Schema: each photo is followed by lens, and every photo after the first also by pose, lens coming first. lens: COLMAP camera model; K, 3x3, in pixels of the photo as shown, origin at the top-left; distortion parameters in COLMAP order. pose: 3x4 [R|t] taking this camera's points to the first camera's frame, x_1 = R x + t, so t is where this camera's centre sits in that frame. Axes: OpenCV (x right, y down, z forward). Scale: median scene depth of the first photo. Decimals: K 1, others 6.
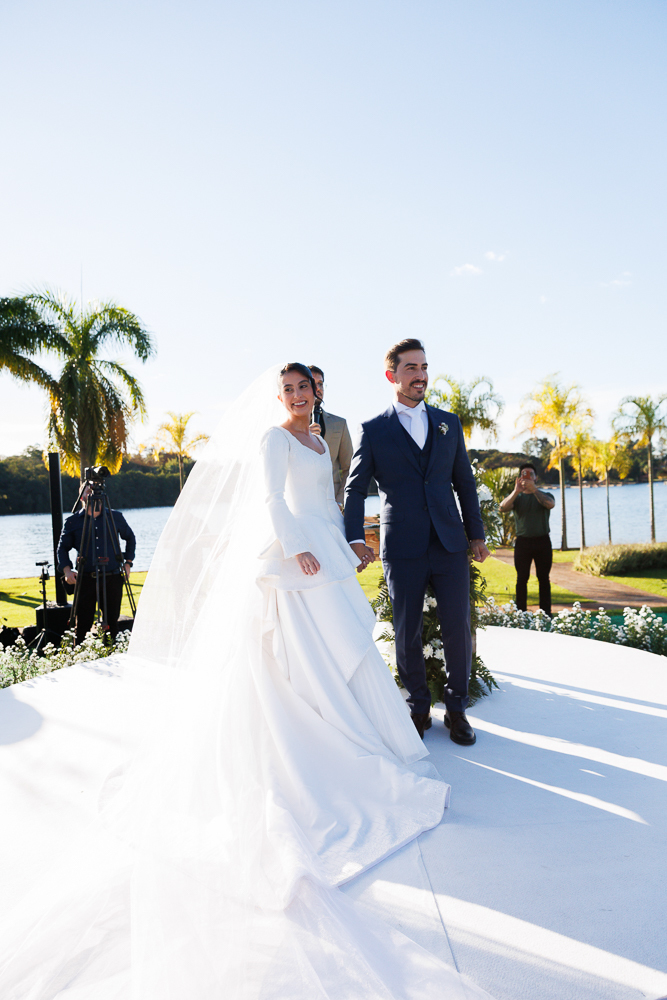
lens RADIAL K [[729.5, 0, 331.3], [0, 729.5, 505.5], [0, 0, 1]] dist [0.042918, 0.022404]
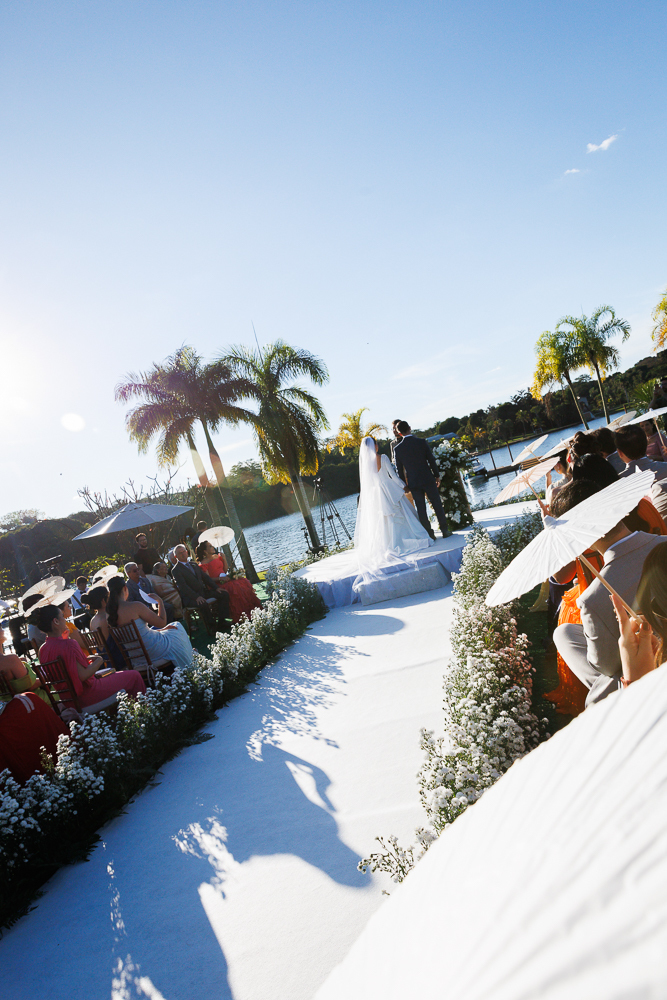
lens RADIAL K [[729.5, 0, 323.7], [0, 729.5, 492.5], [0, 0, 1]] dist [0.042918, 0.022404]
pose [[0.932371, -0.236822, -0.273129, 0.058468], [0.243630, 0.969824, -0.009237, 0.002570], [0.267074, -0.057930, 0.961933, -0.226274]]
